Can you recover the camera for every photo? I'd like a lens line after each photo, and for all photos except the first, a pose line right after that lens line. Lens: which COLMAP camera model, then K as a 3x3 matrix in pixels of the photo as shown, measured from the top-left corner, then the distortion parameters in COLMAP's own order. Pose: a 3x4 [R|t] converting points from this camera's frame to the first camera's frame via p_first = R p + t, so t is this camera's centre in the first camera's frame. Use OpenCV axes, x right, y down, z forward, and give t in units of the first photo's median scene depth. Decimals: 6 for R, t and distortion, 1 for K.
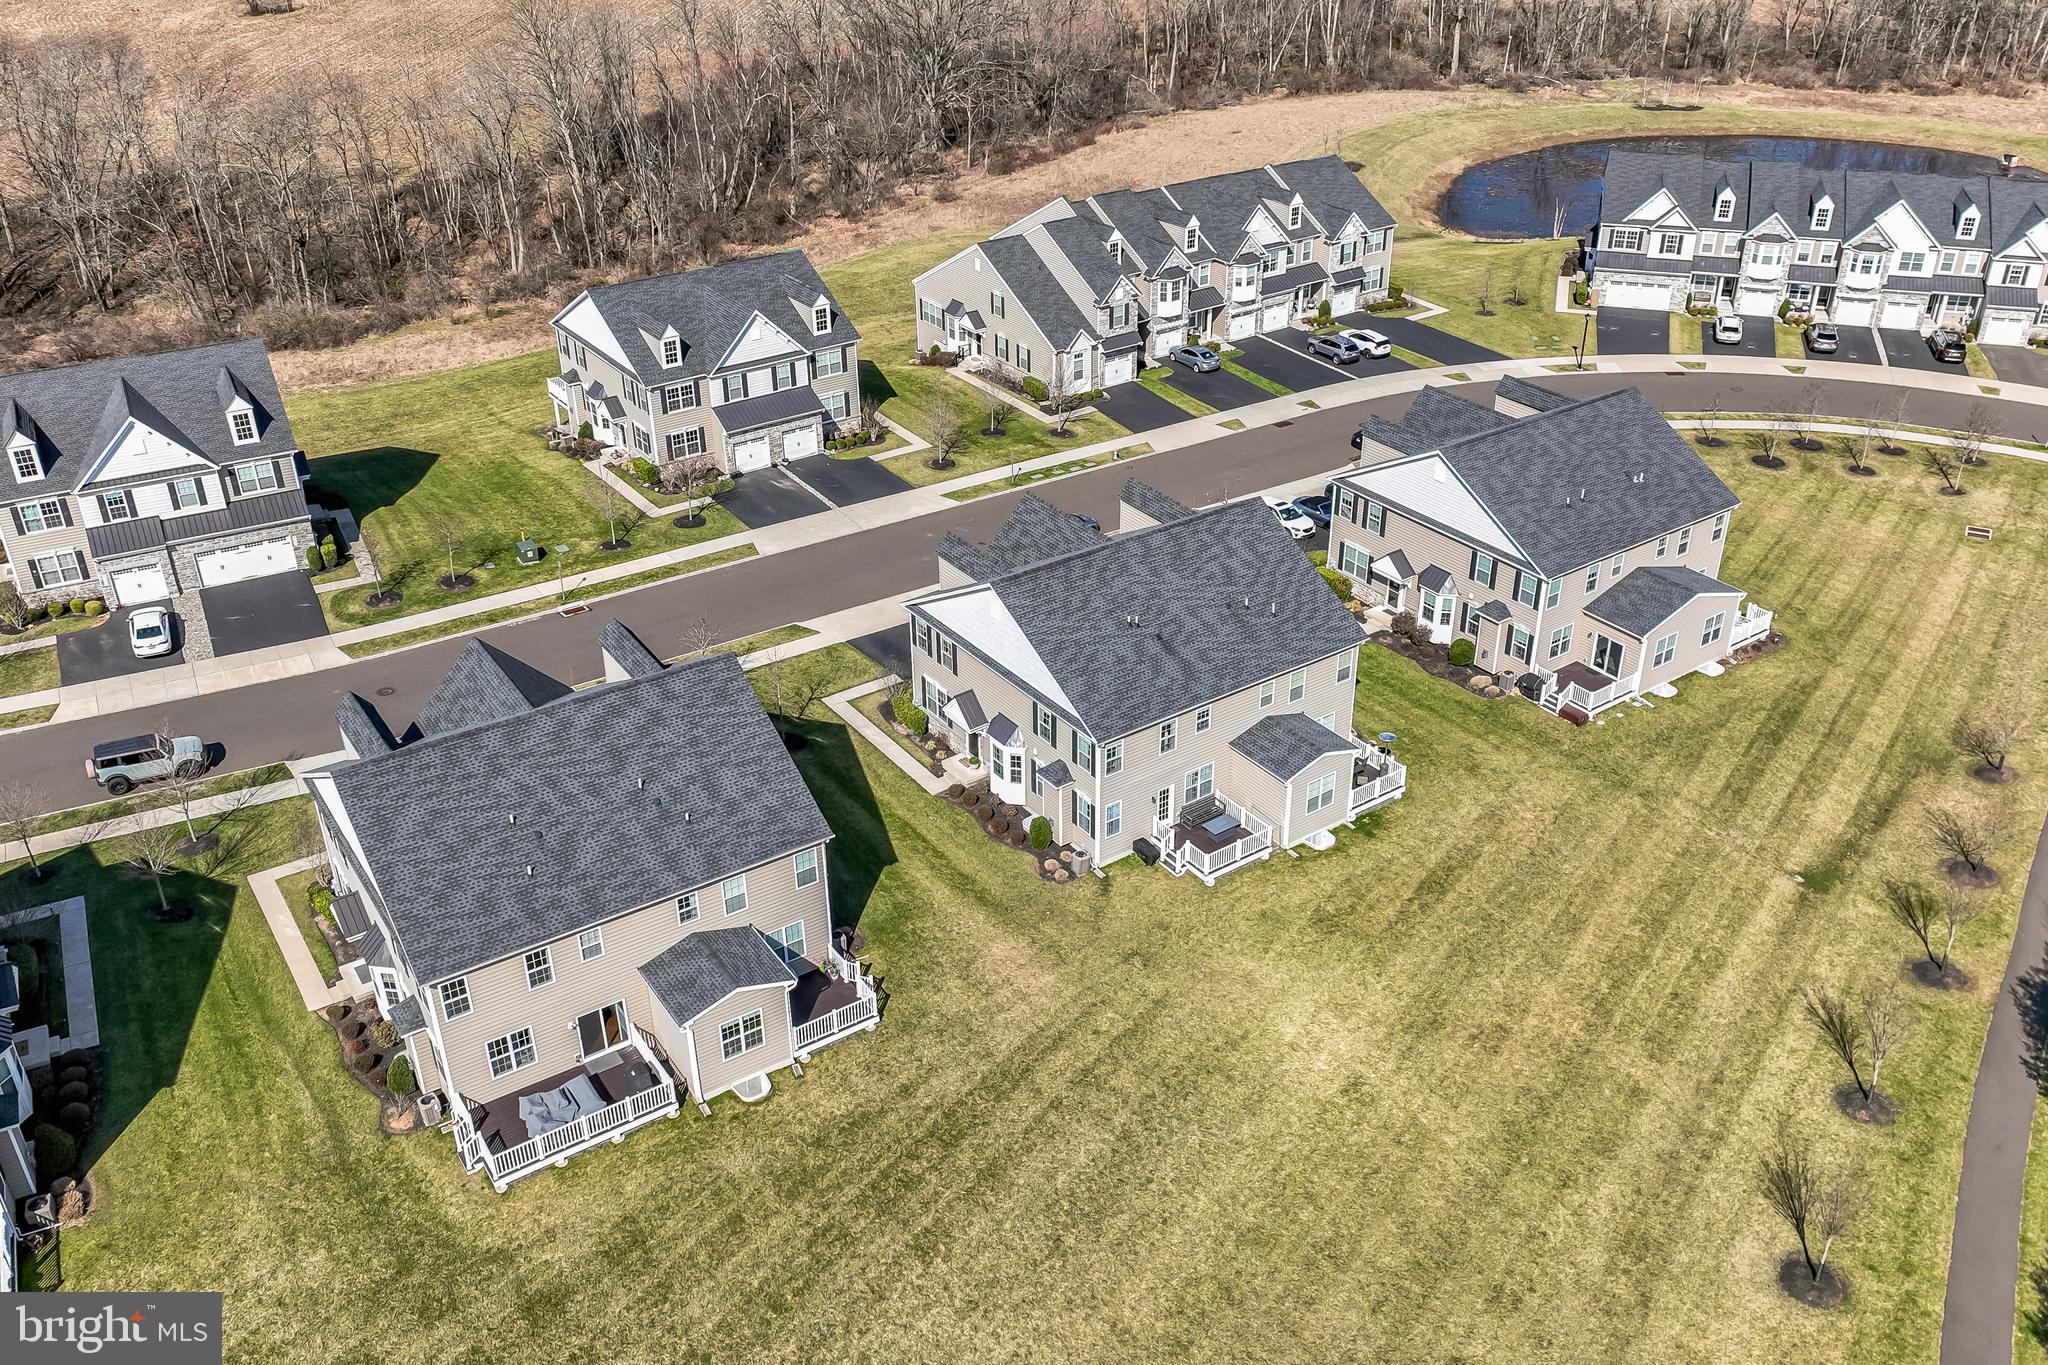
lens RADIAL K [[1754.6, 0, 1043.3], [0, 1754.6, 683.6], [0, 0, 1]] dist [0.008220, -0.012131]
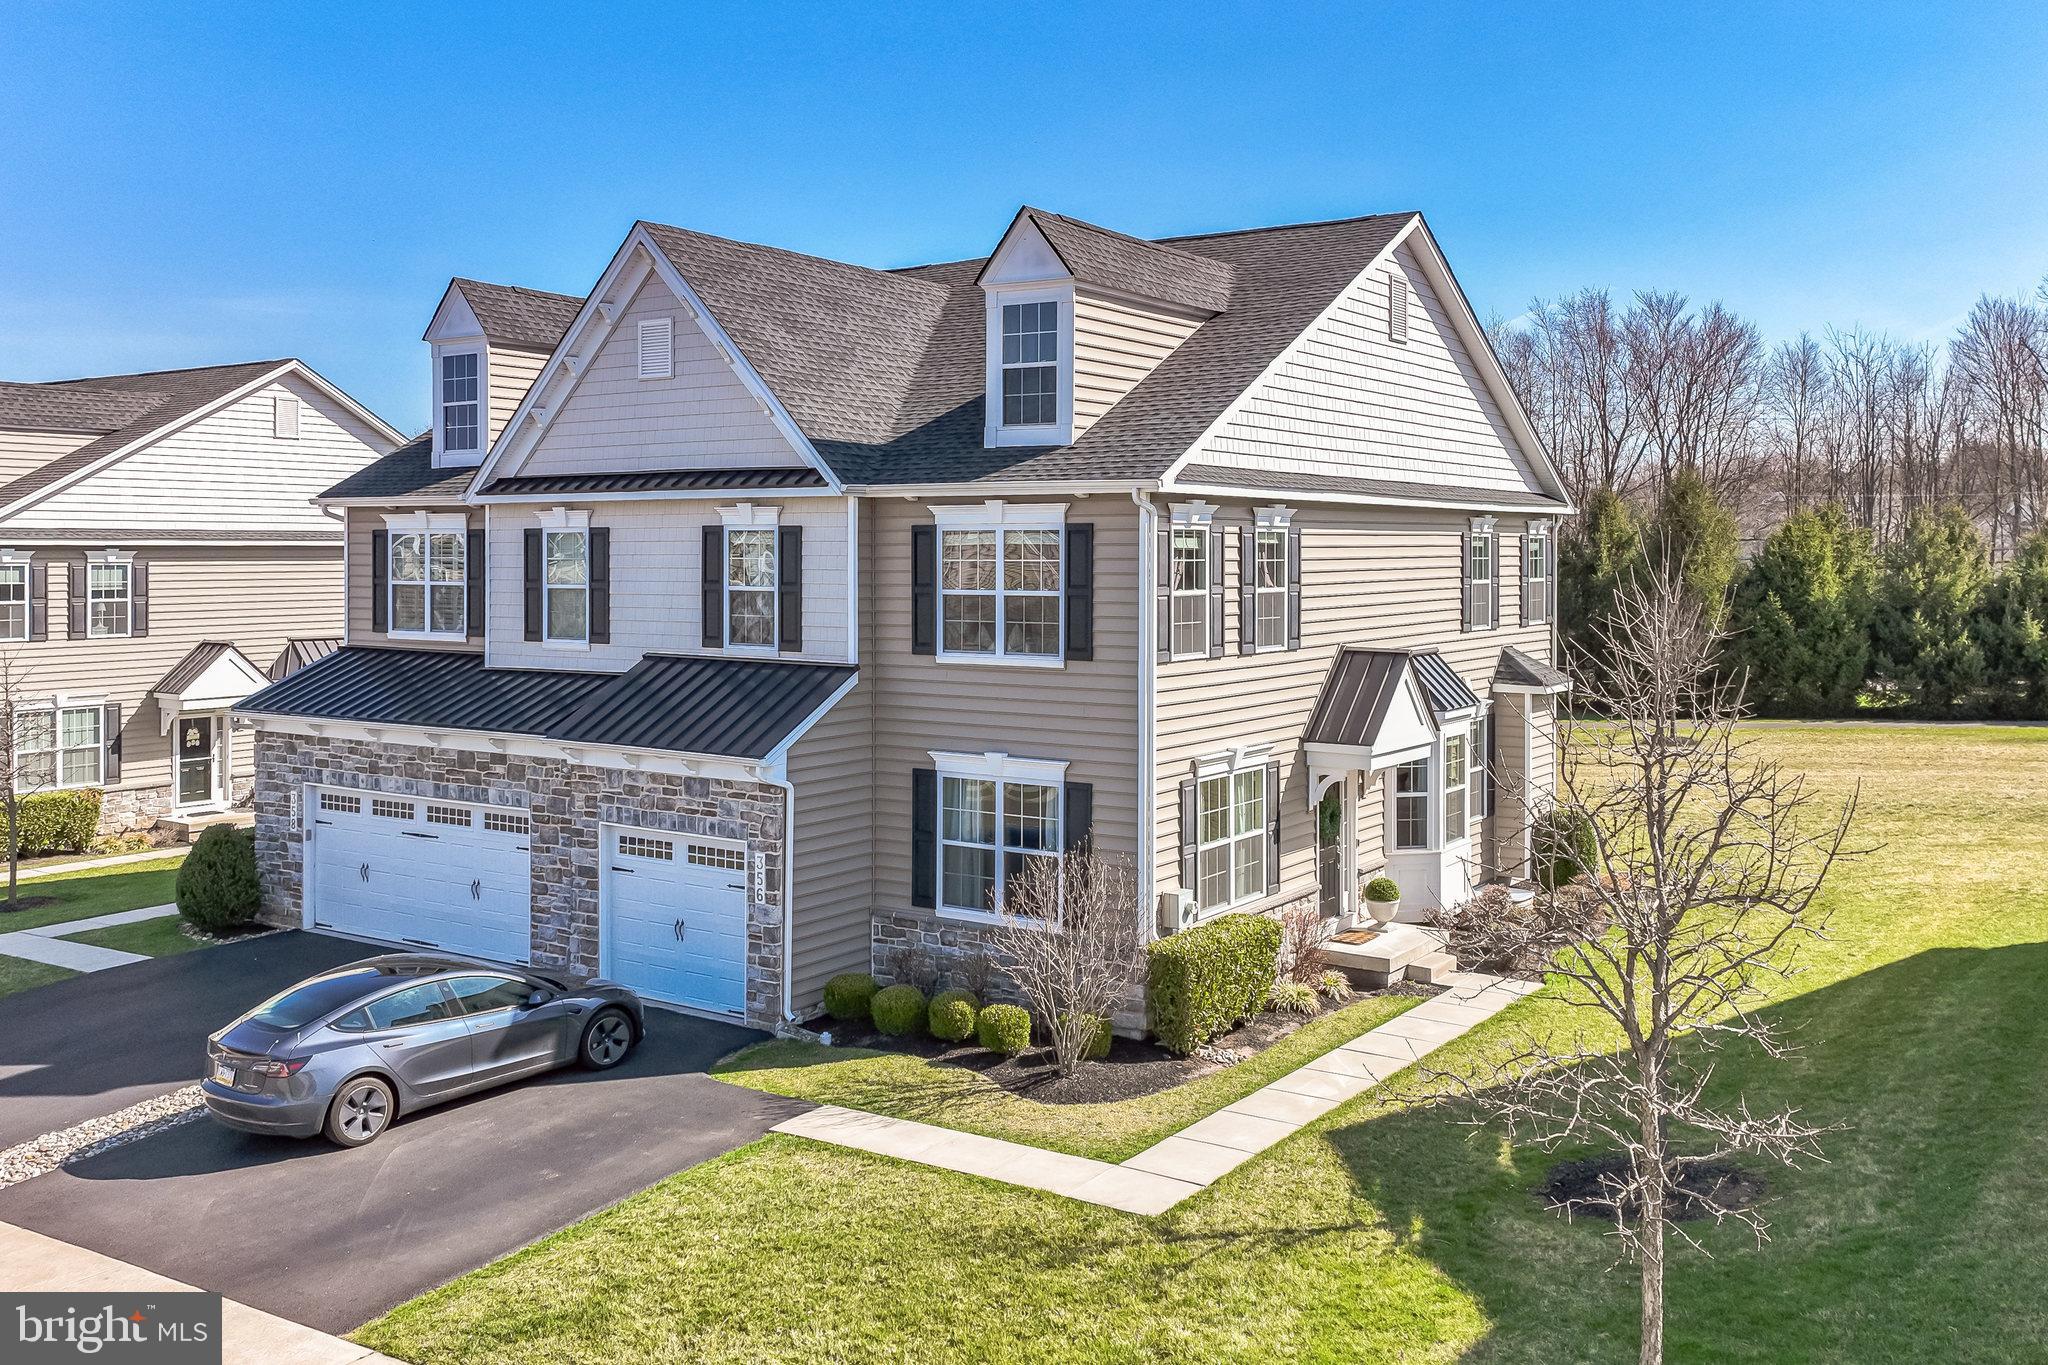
lens RADIAL K [[1788.3, 0, 1034.5], [0, 1788.3, 575.8], [0, 0, 1]] dist [0.005972, -0.002869]
pose [[-0.356809, -0.006213, 0.934157, -0.295600], [0.466360, 0.865272, 0.183885, -0.085354], [-0.809442, 0.501265, -0.305839, 1.076050]]
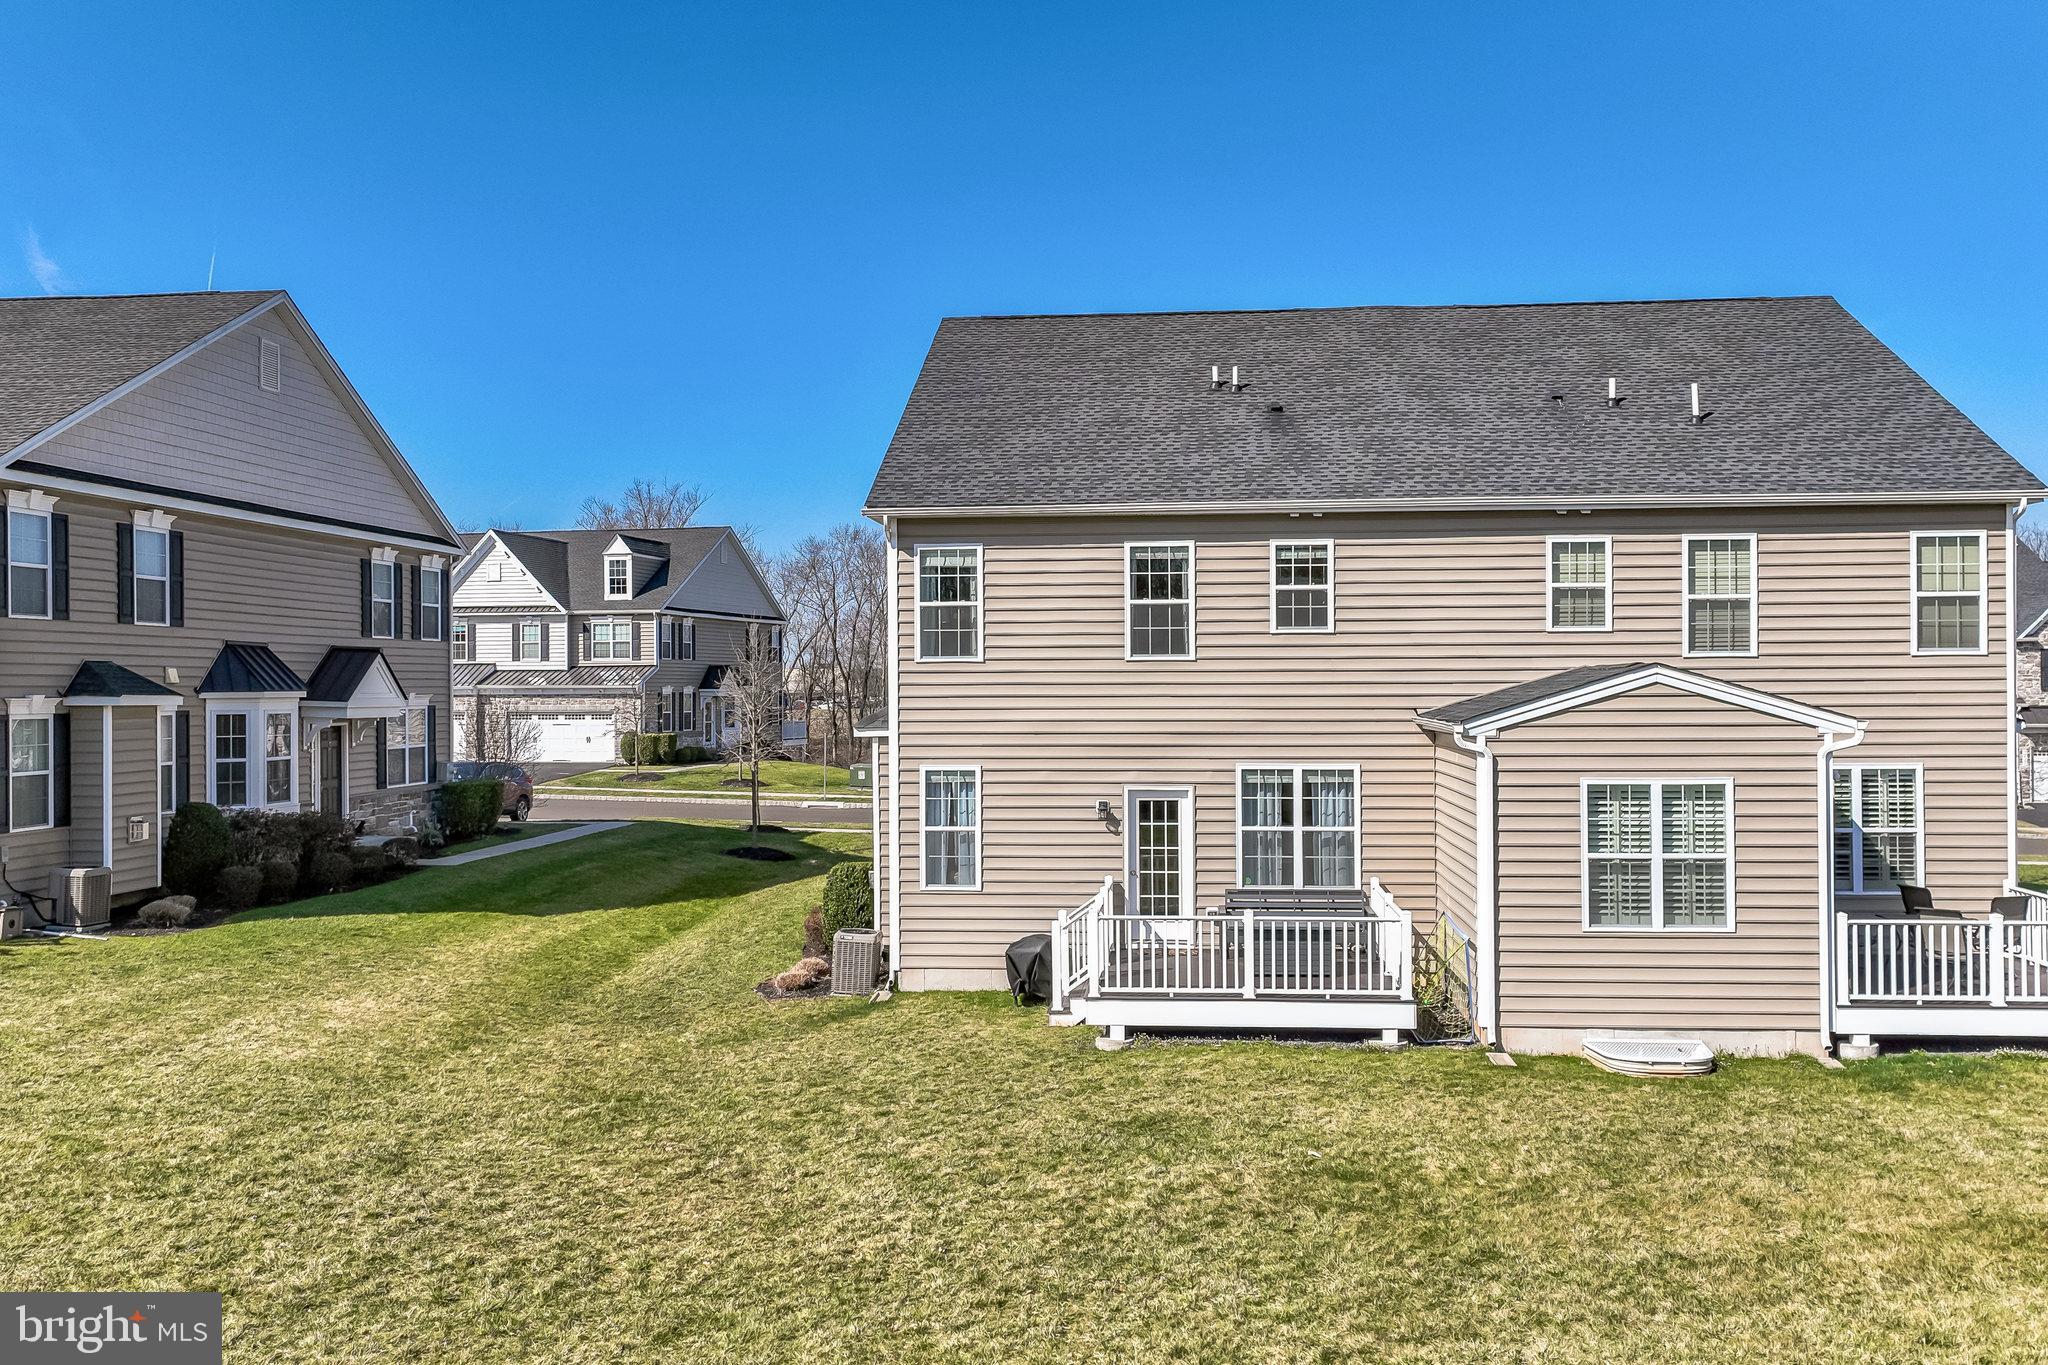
lens RADIAL K [[1754.6, 0, 1043.3], [0, 1754.6, 683.6], [0, 0, 1]] dist [0.008220, -0.012131]
pose [[0.759694, -0.000424, -0.650280, 0.233242], [-0.323983, 0.866803, -0.379061, 0.151944], [0.563826, 0.498650, 0.658368, 0.697022]]
